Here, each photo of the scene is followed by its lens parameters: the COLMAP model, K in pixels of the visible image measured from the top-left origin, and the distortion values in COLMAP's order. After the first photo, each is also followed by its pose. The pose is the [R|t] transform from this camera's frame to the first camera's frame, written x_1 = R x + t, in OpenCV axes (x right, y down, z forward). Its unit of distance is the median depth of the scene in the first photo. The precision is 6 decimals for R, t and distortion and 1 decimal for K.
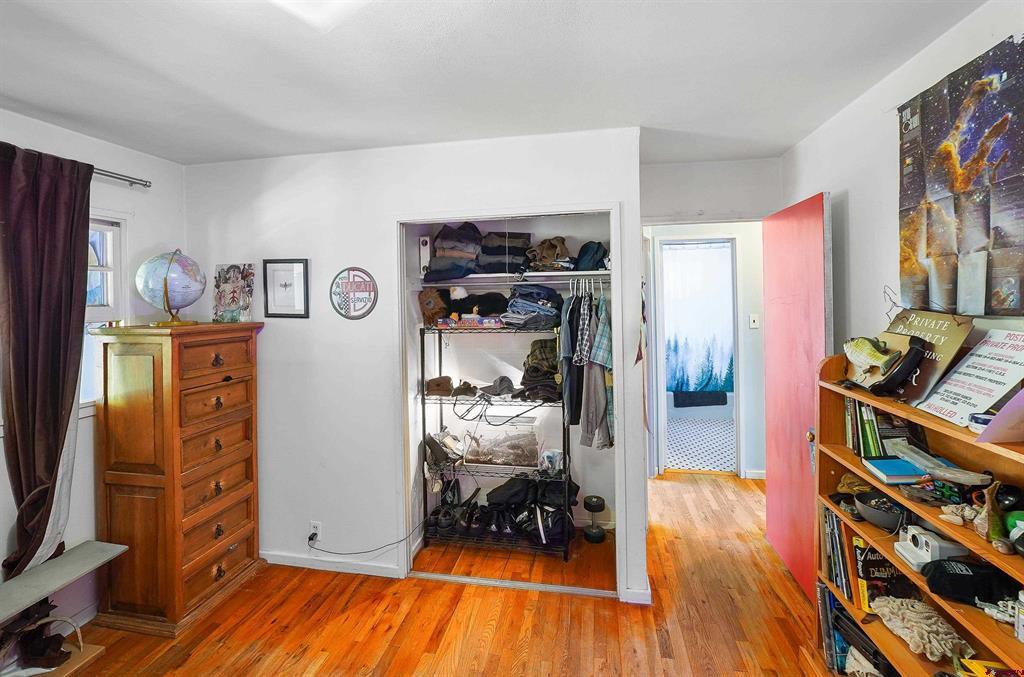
lens RADIAL K [[456.9, 0, 507.9], [0, 456.9, 296.8], [0, 0, 1]] dist [-0.019400, 0.003645]
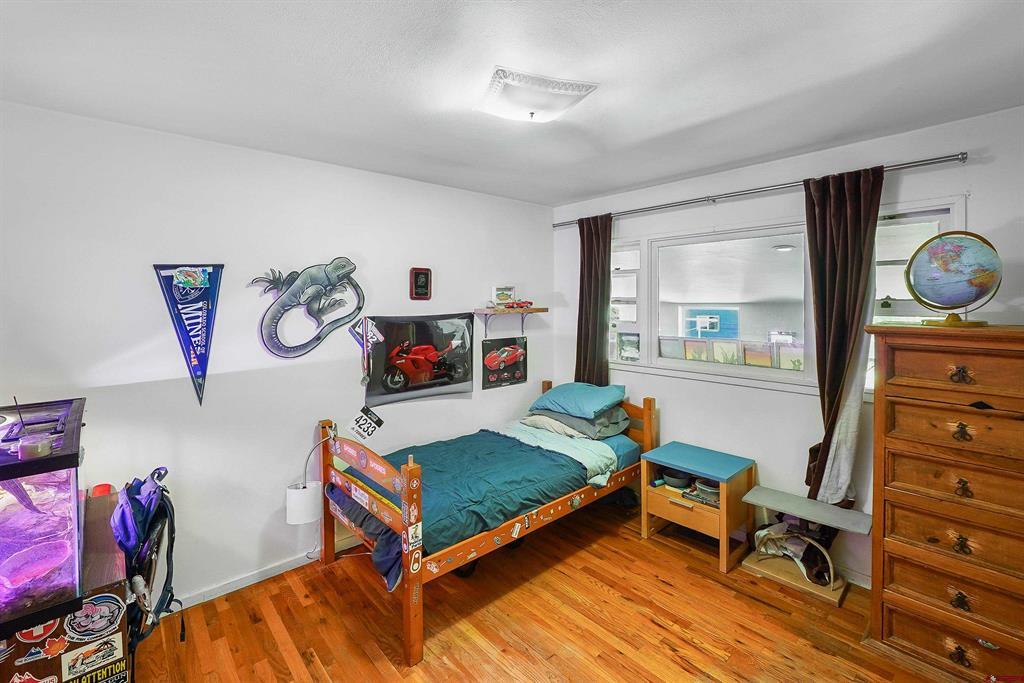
lens RADIAL K [[456.9, 0, 513.5], [0, 456.9, 301.0], [0, 0, 1]] dist [-0.019400, 0.003645]
pose [[-0.613354, 0.021821, -0.789506, 0.396401], [0.015608, 0.999758, 0.015507, -0.005947], [0.789654, -0.002811, -0.613546, 0.869028]]
